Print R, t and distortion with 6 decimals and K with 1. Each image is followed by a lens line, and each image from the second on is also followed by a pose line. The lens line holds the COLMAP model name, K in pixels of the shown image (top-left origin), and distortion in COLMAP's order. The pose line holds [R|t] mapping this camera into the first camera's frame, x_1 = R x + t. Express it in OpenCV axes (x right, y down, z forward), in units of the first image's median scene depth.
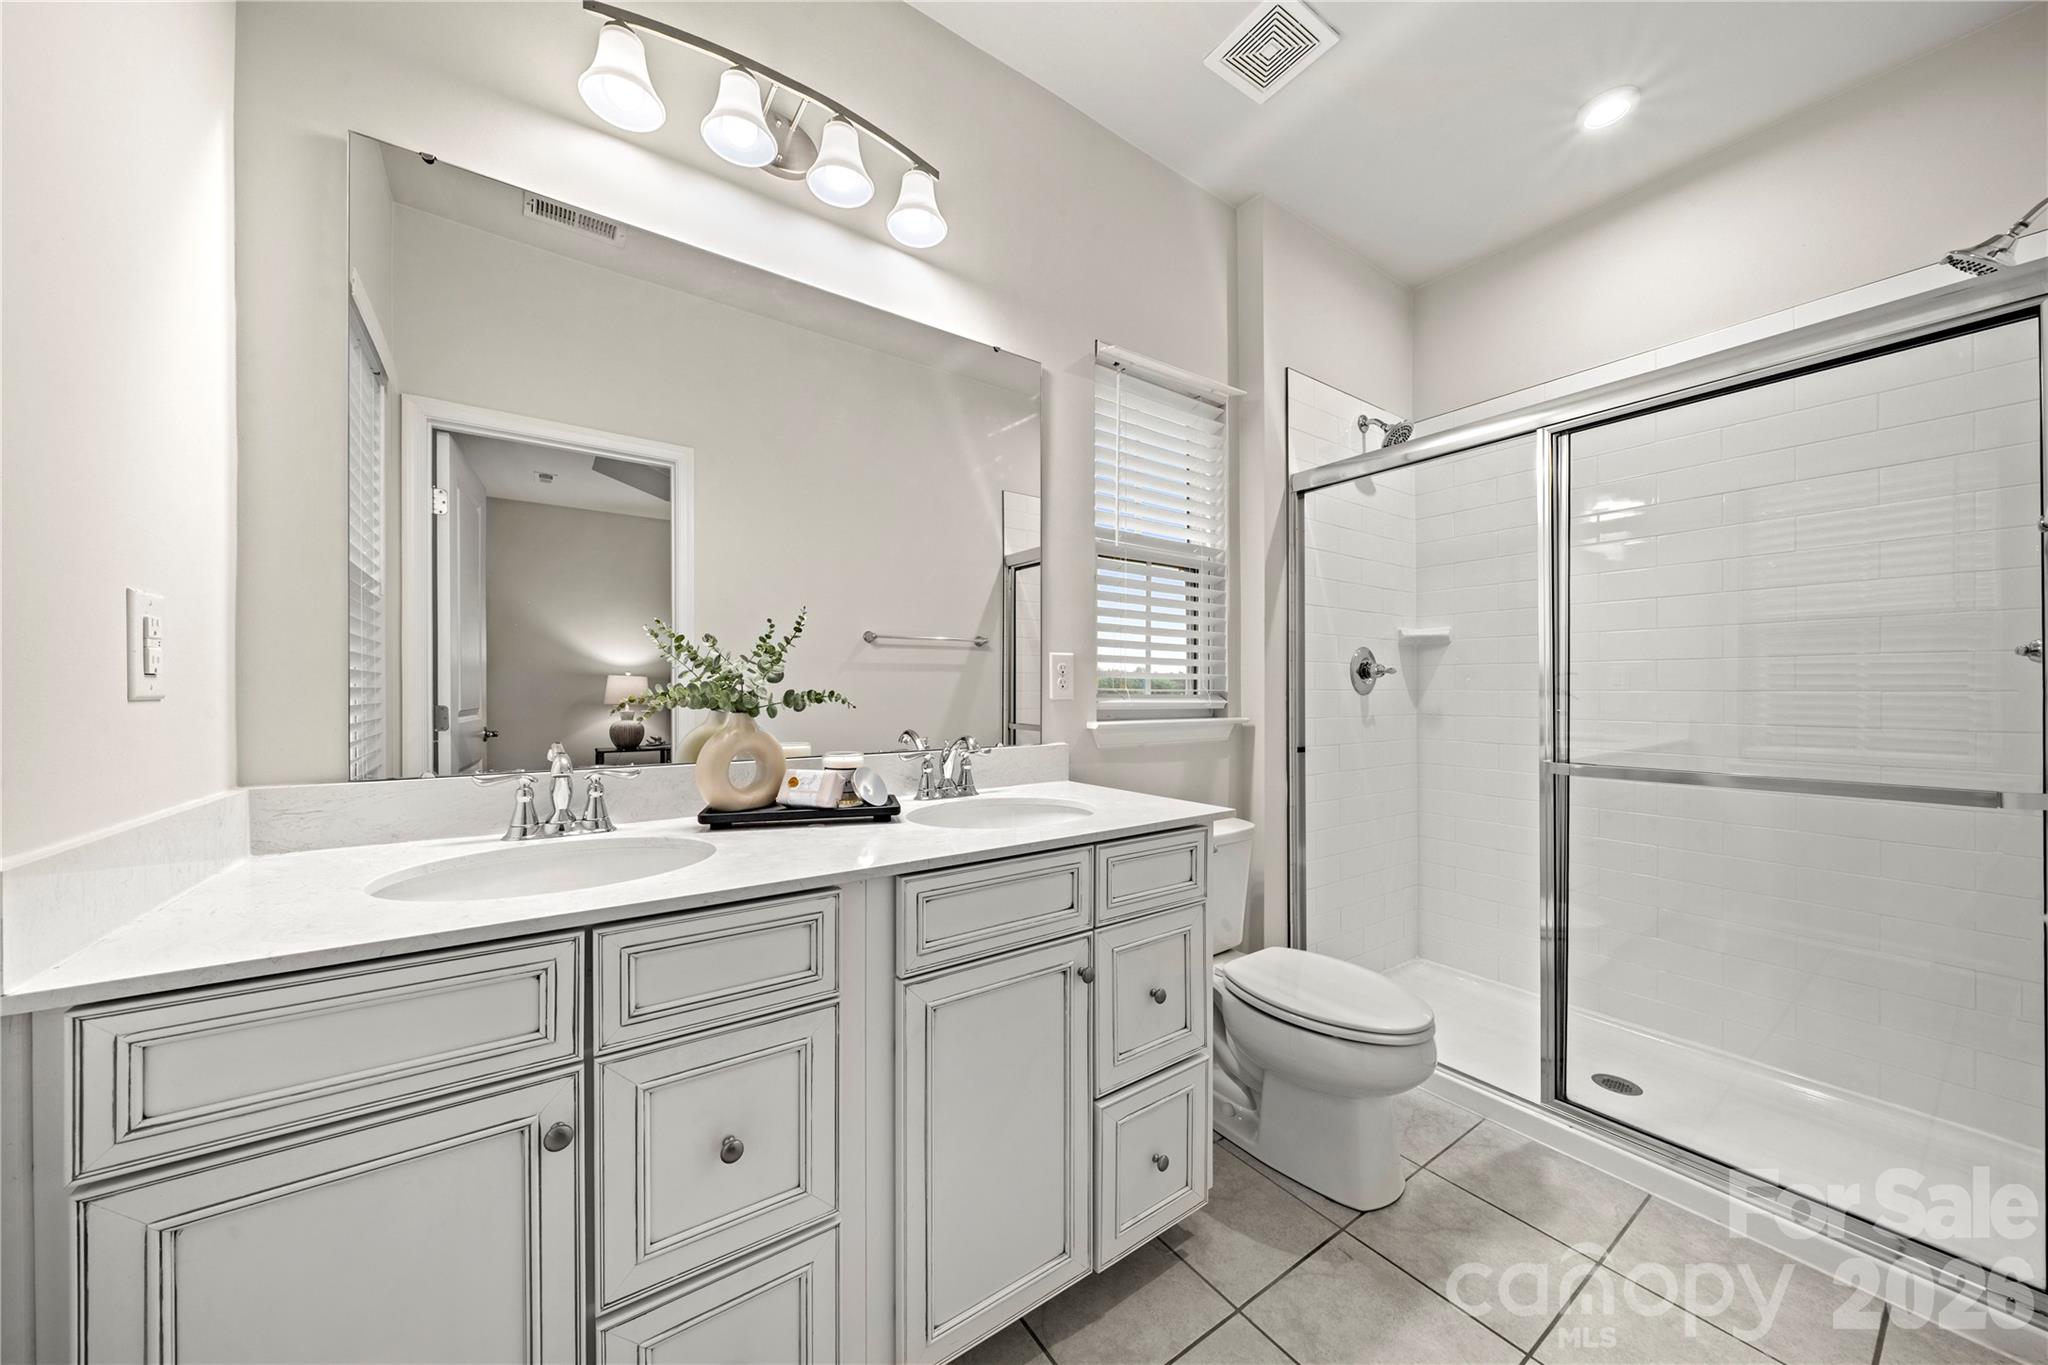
lens RADIAL K [[700.4, 0, 1025.5], [0, 700.4, 690.3], [0, 0, 1]] dist [-0.001337, -0.000097]
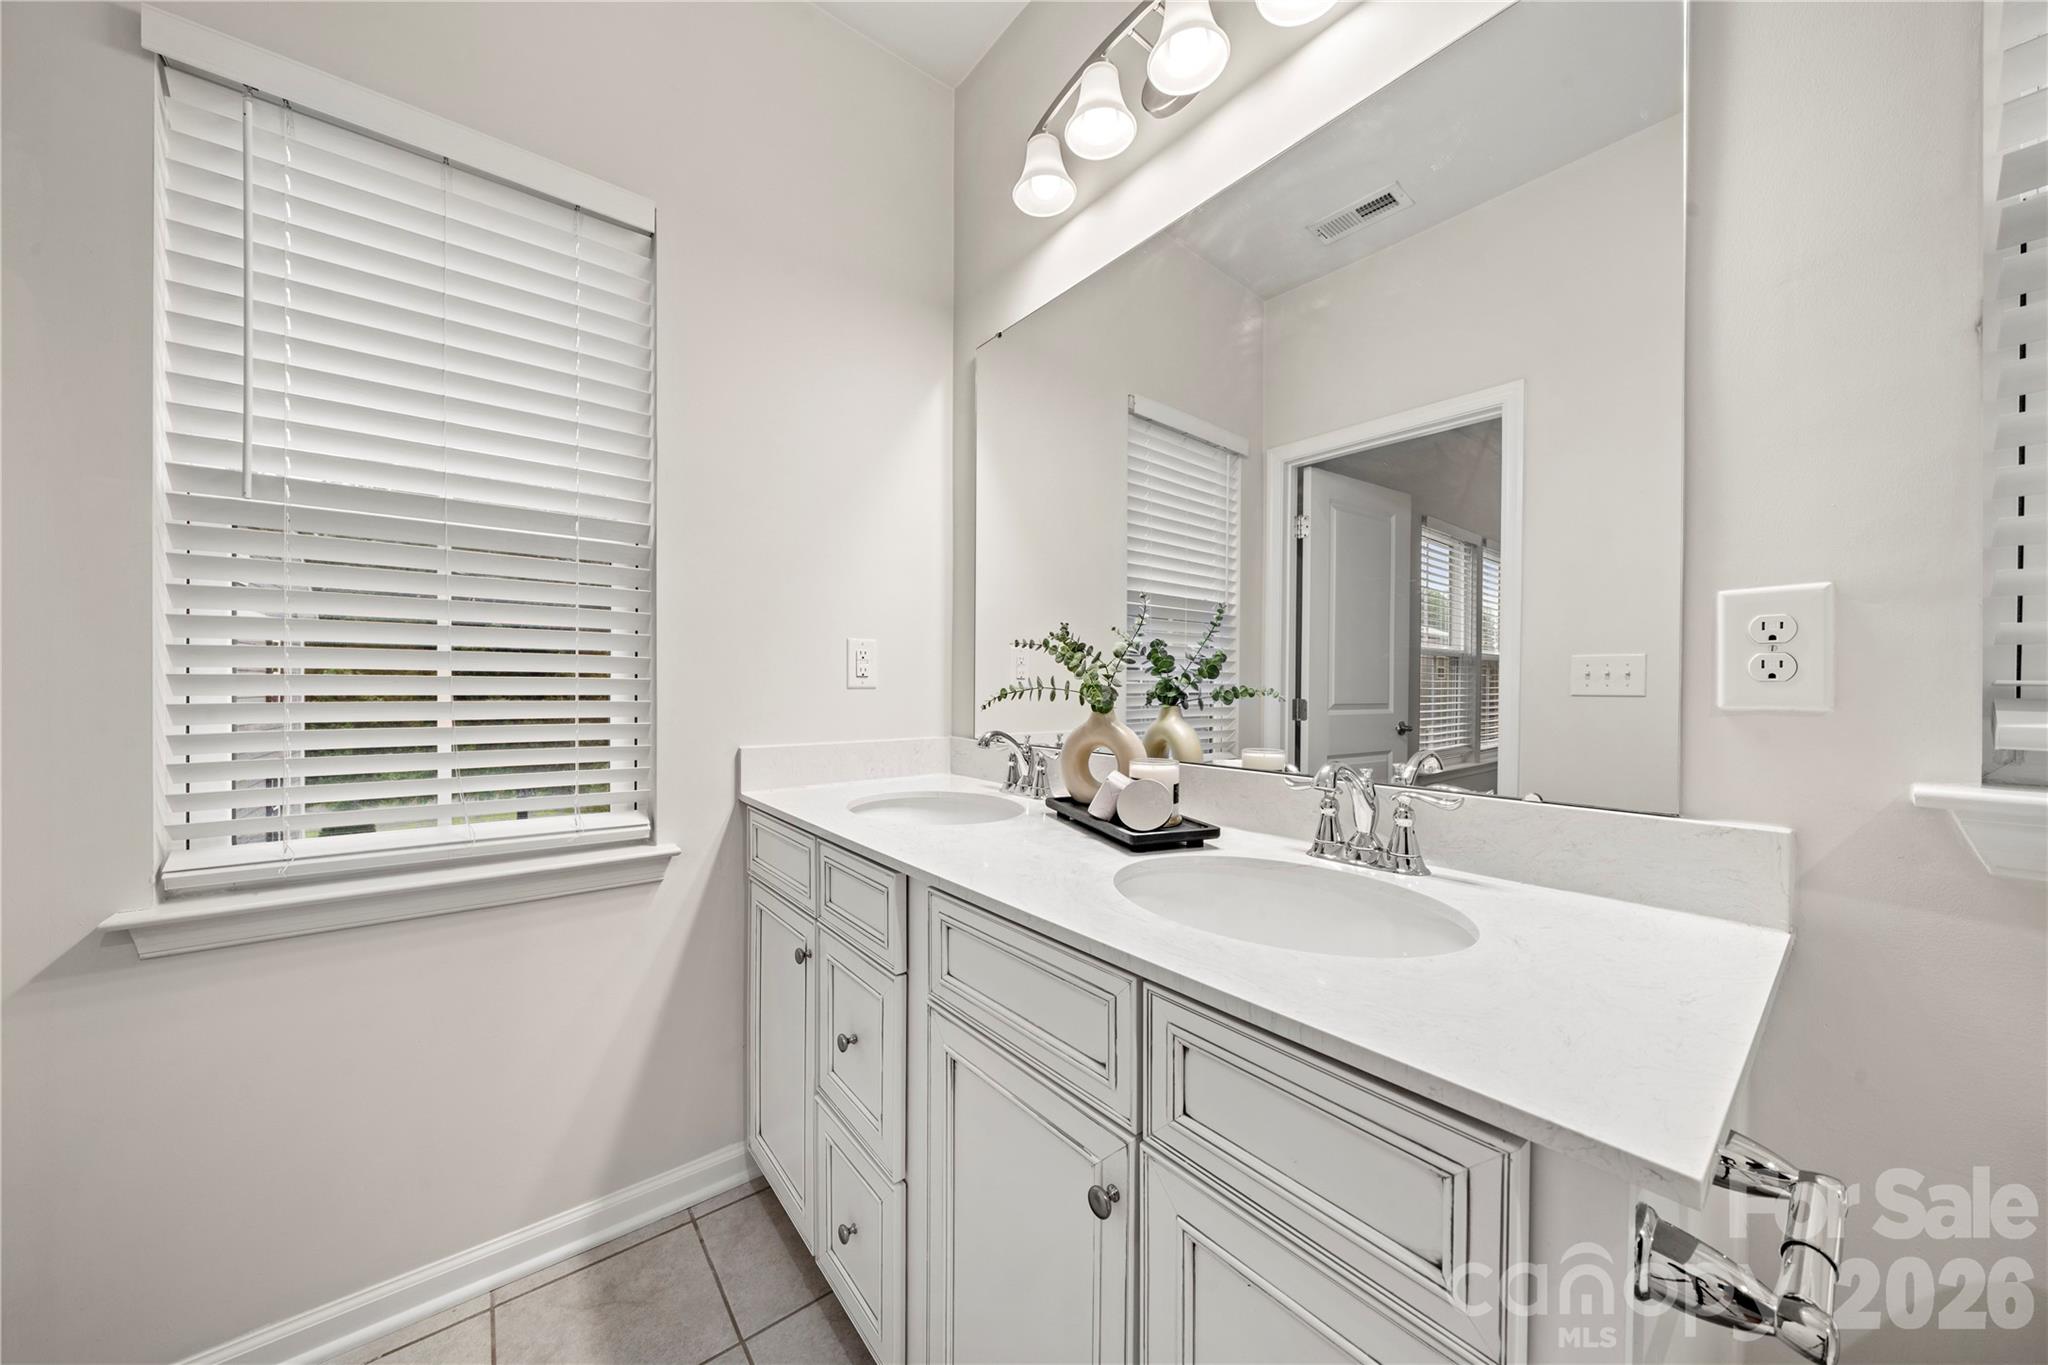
lens RADIAL K [[700.4, 0, 1025.5], [0, 700.4, 690.3], [0, 0, 1]] dist [-0.001337, -0.000097]
pose [[0.058774, 0.005871, -0.998254, 0.399918], [-0.003984, 0.999976, 0.005646, 0.001734], [0.998263, 0.003645, 0.058796, 0.574413]]
